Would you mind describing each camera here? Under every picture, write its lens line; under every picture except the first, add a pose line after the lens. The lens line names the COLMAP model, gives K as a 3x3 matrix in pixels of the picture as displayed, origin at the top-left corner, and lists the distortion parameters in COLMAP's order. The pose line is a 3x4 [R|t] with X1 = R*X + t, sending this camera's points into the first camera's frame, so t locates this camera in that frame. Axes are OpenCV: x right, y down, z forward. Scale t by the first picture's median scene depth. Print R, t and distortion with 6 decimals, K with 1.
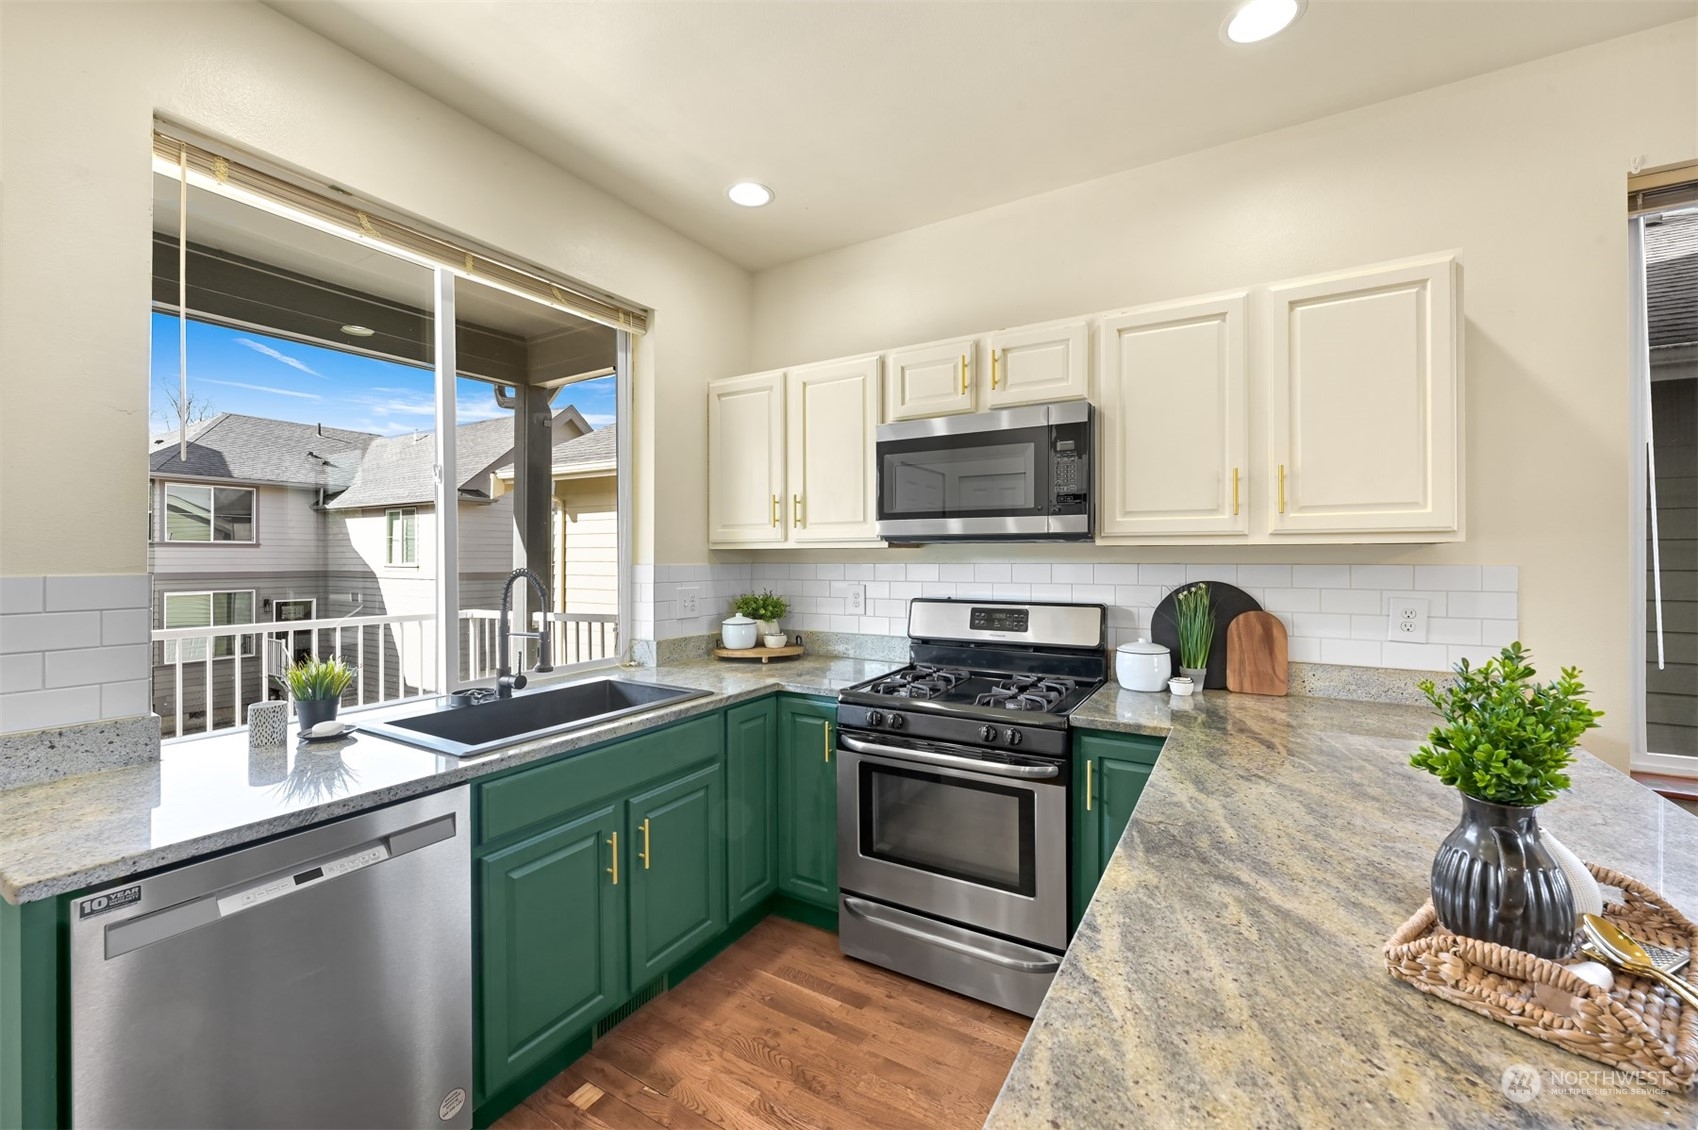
lens RADIAL K [[683.3, 0, 846.3], [0, 683.3, 554.6], [0, 0, 1]] dist [-0.002598, 0.000869]
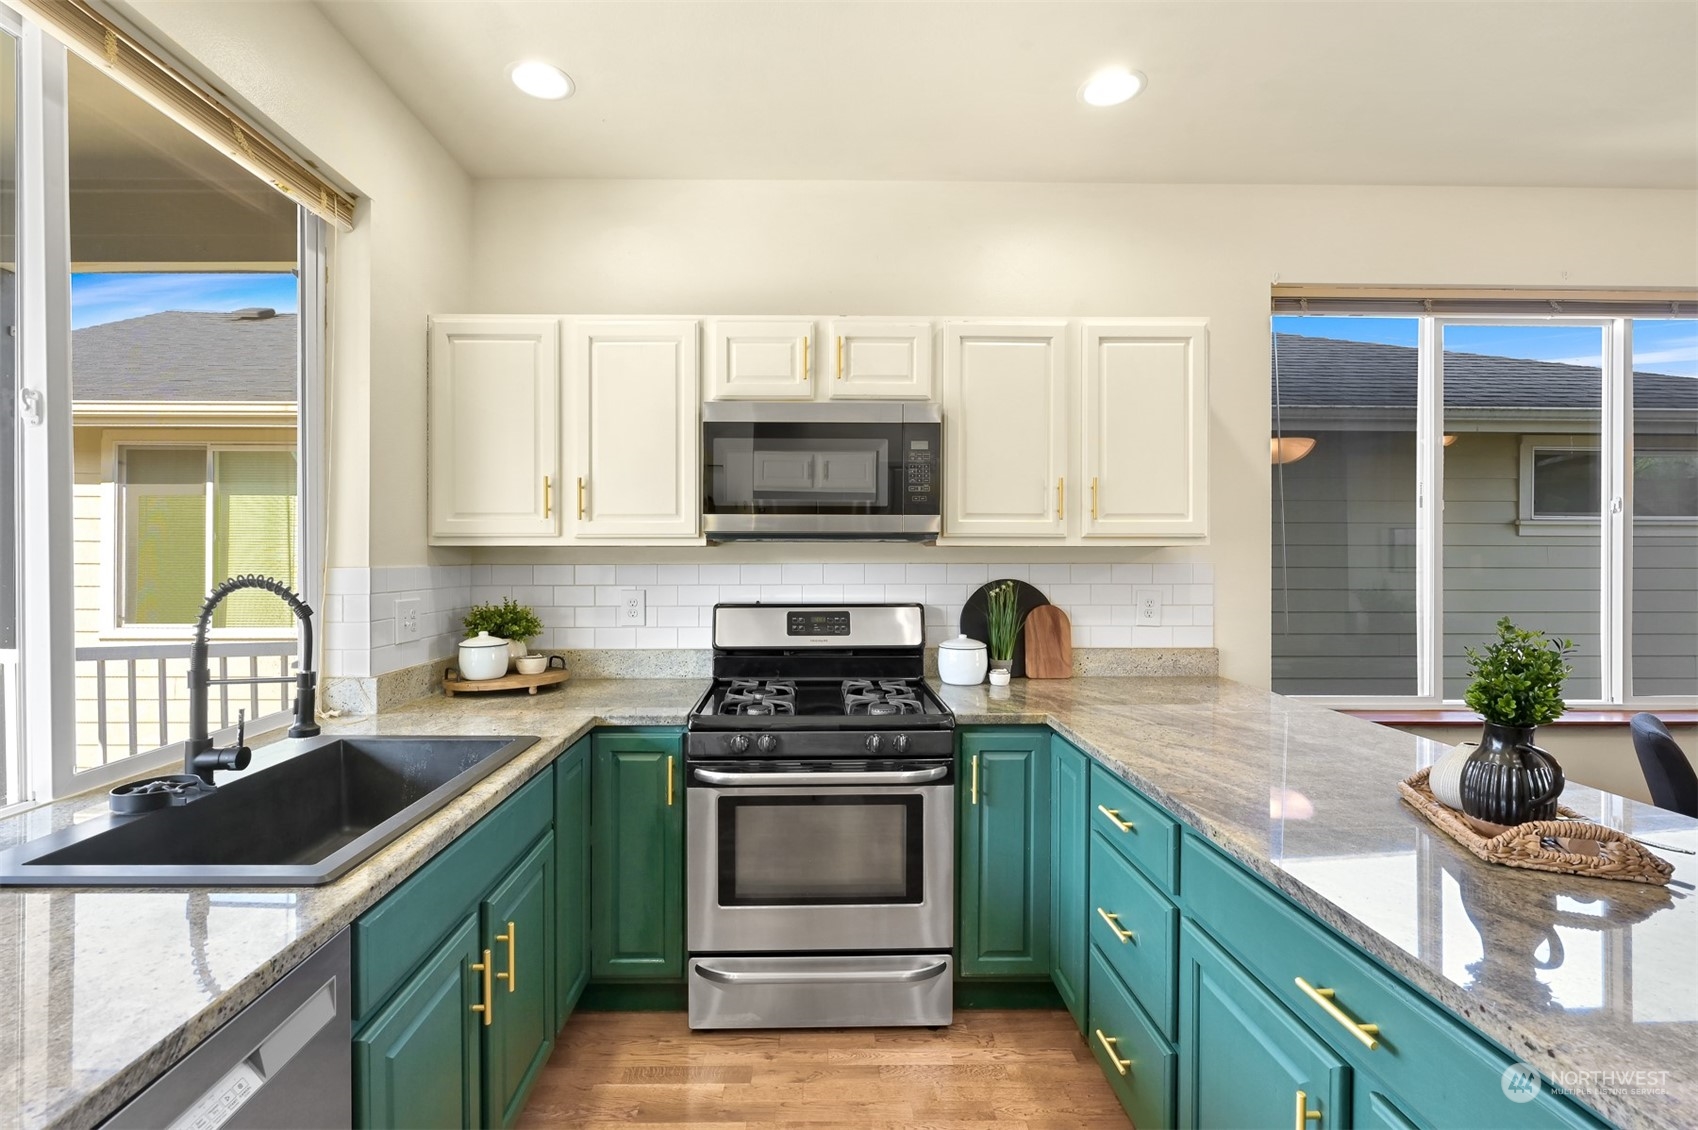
lens RADIAL K [[754.8, 0, 822.1], [0, 754.8, 558.5], [0, 0, 1]] dist [-0.001741, 0.000014]
pose [[0.850029, -0.000102, 0.526736, -0.366700], [-0.003044, 0.999982, 0.005106, 0.000437], [-0.526727, -0.005944, 0.850014, 0.134298]]
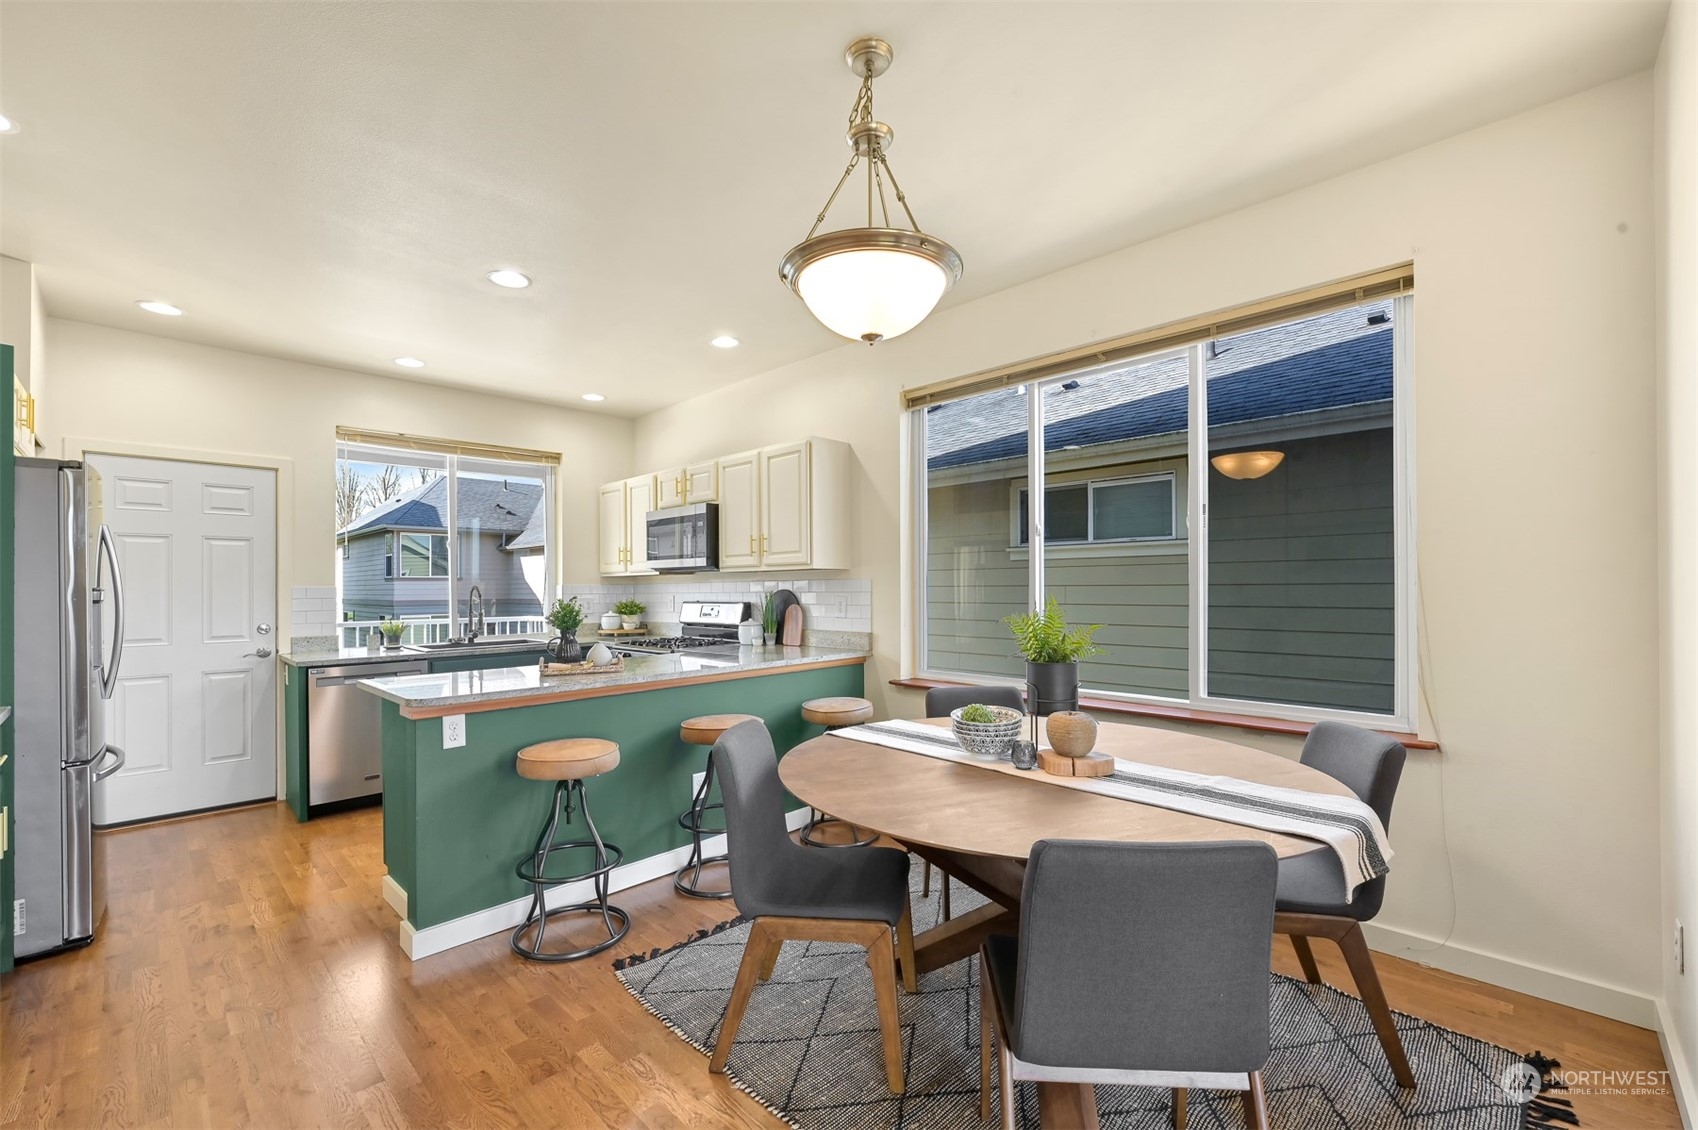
lens RADIAL K [[706.1, 0, 838.8], [0, 706.1, 584.0], [0, 0, 1]] dist [0.001831, 0.000112]
pose [[0.970064, -0.009196, -0.242674, 1.204112], [0.009332, 0.999956, -0.000589, 0.026510], [0.242669, -0.001693, 0.970108, -0.941419]]
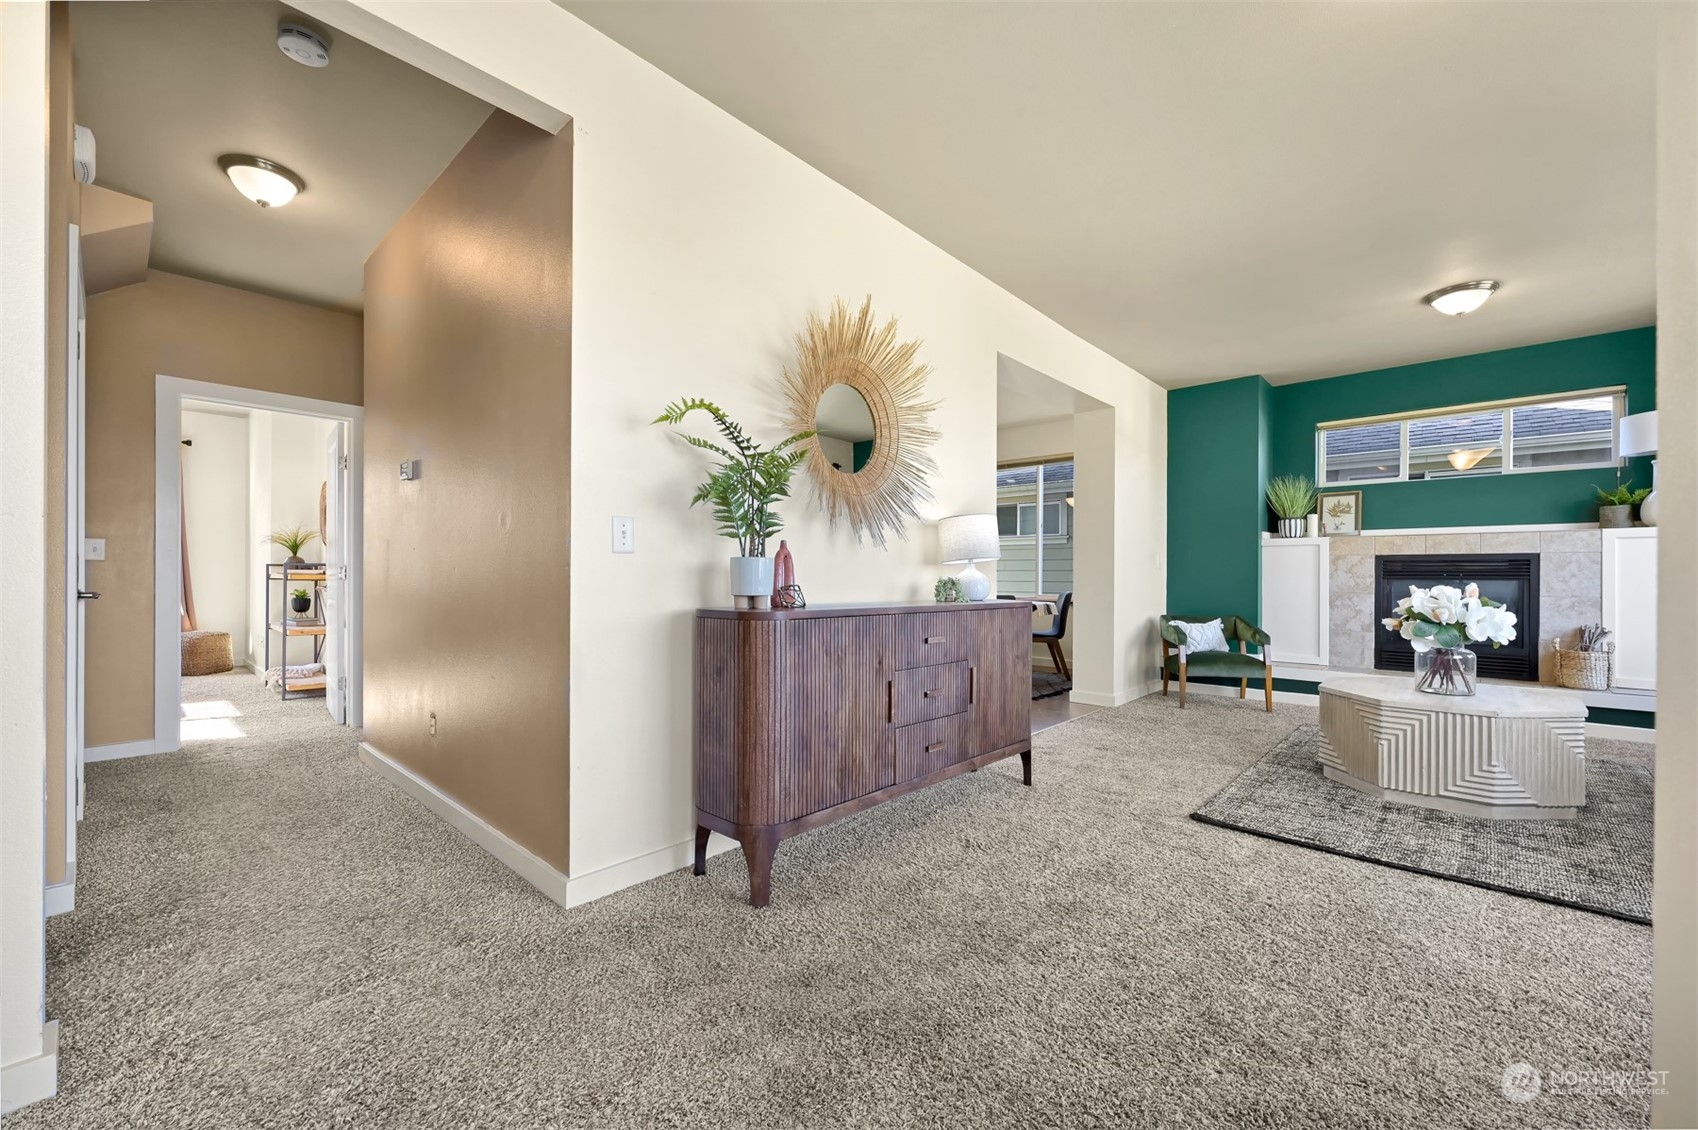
lens RADIAL K [[683.3, 0, 843.2], [0, 683.3, 579.3], [0, 0, 1]] dist [-0.002598, 0.000869]
pose [[0.978716, 0.002493, -0.205203, 1.281407], [-0.000699, 0.999961, 0.008816, 0.128420], [0.205217, -0.008485, 0.978680, -3.076190]]
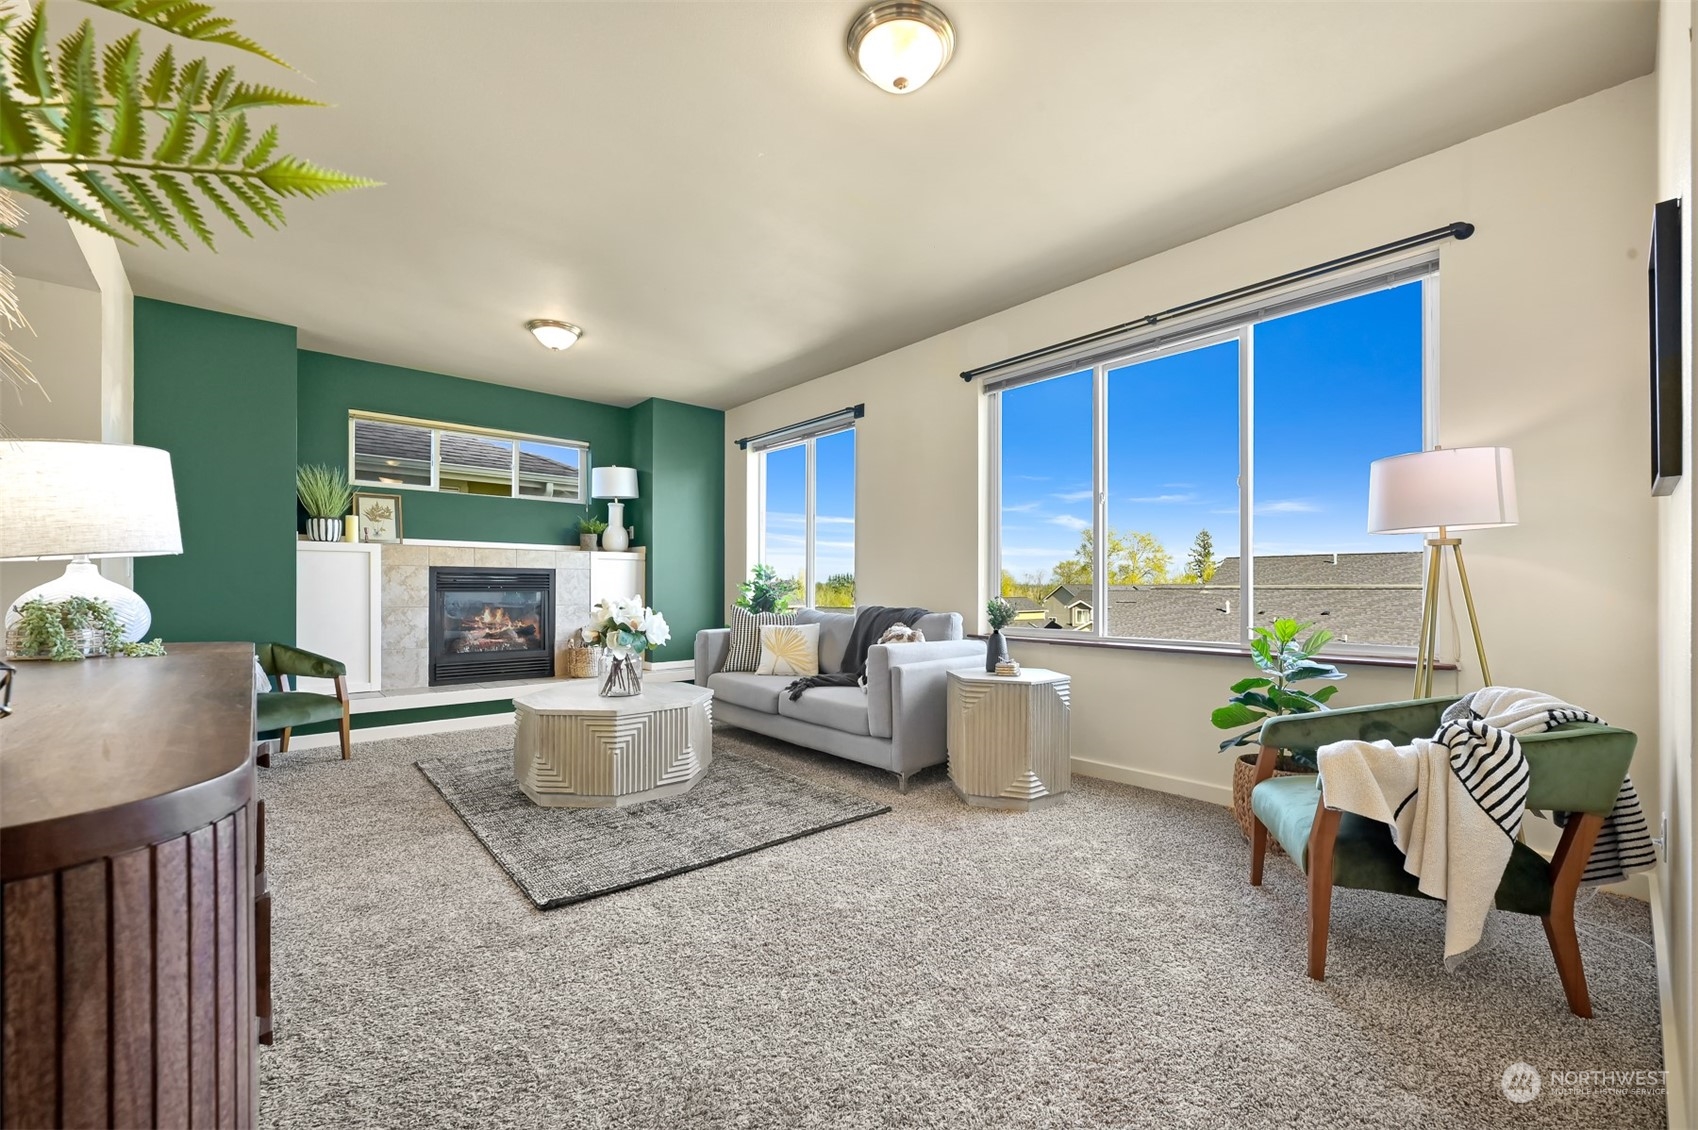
lens RADIAL K [[683.3, 0, 869.2], [0, 683.3, 590.5], [0, 0, 1]] dist [-0.002598, 0.000869]
pose [[0.287025, -0.004313, 0.957914, 0.875310], [-0.003442, 0.999979, 0.005534, 0.126866], [-0.957917, -0.004886, 0.287004, -2.422678]]
